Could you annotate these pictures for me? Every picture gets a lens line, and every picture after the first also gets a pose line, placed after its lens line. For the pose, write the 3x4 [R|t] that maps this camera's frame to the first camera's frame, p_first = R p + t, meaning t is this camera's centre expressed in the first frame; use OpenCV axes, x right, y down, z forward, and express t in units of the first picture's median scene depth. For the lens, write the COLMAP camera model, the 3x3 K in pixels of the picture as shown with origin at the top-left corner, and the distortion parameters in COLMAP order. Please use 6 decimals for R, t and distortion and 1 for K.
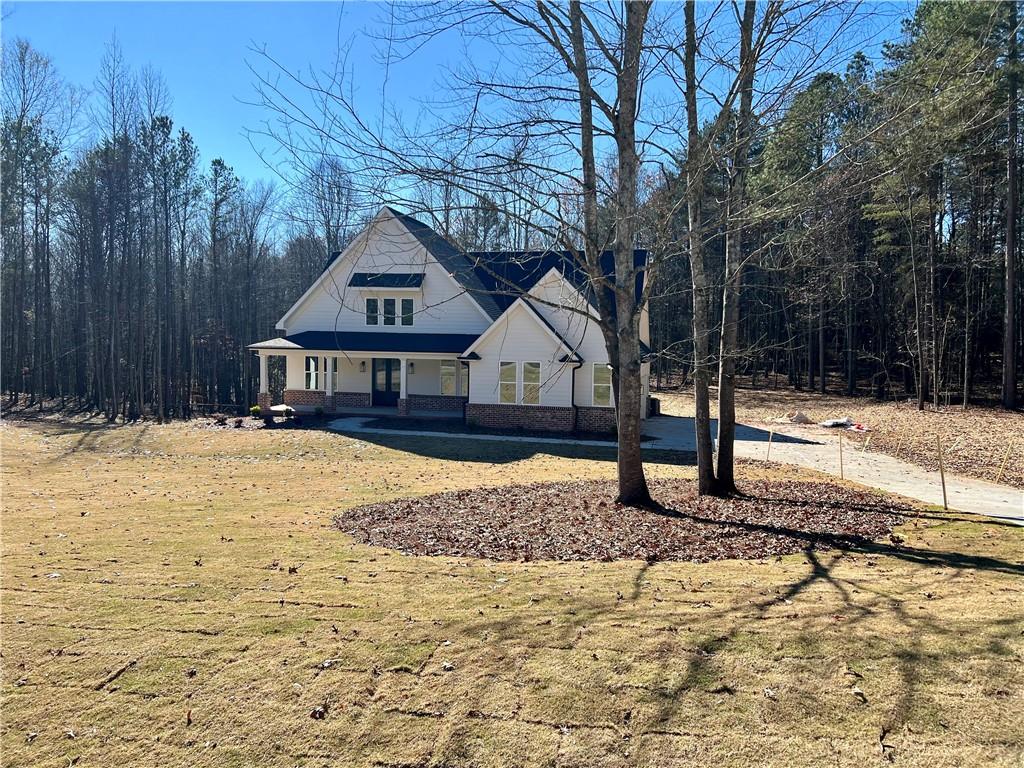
lens RADIAL K [[764.7, 0, 517.5], [0, 764.7, 381.1], [0, 0, 1]] dist [0.030825, -0.012401]
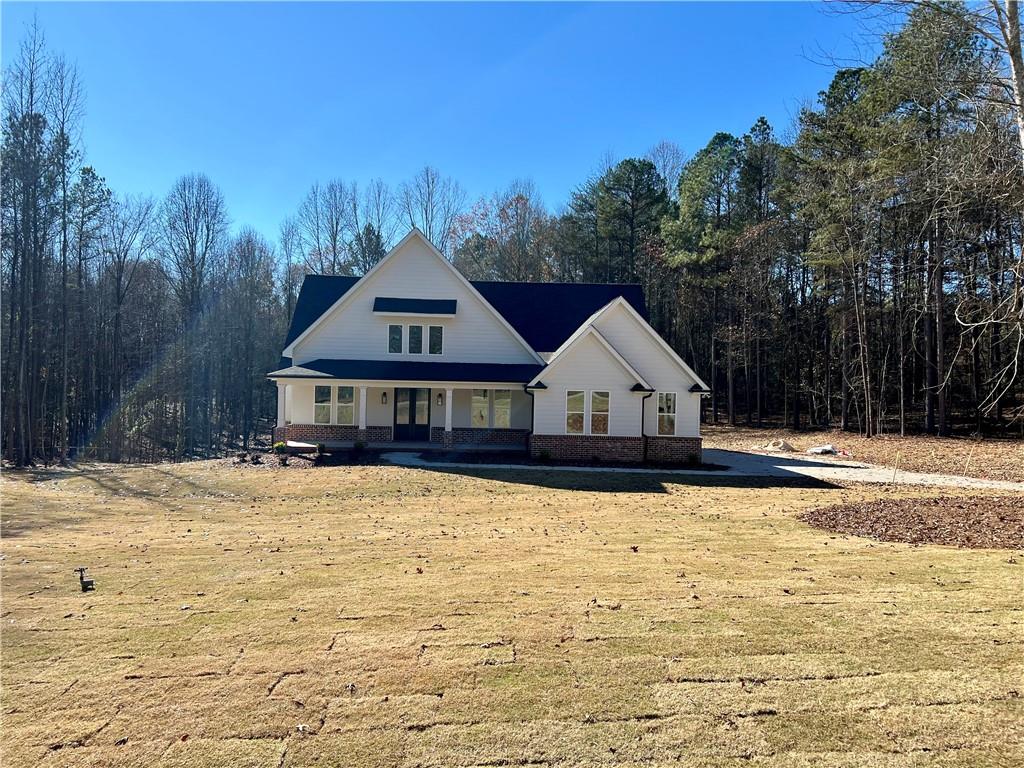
lens RADIAL K [[764.7, 0, 511.7], [0, 764.7, 383.3], [0, 0, 1]] dist [0.030825, -0.012401]
pose [[0.966951, 0.004303, 0.254926, -0.294339], [0.007990, 0.998855, -0.047165, 0.008610], [-0.254837, 0.047643, 0.965810, 0.066788]]
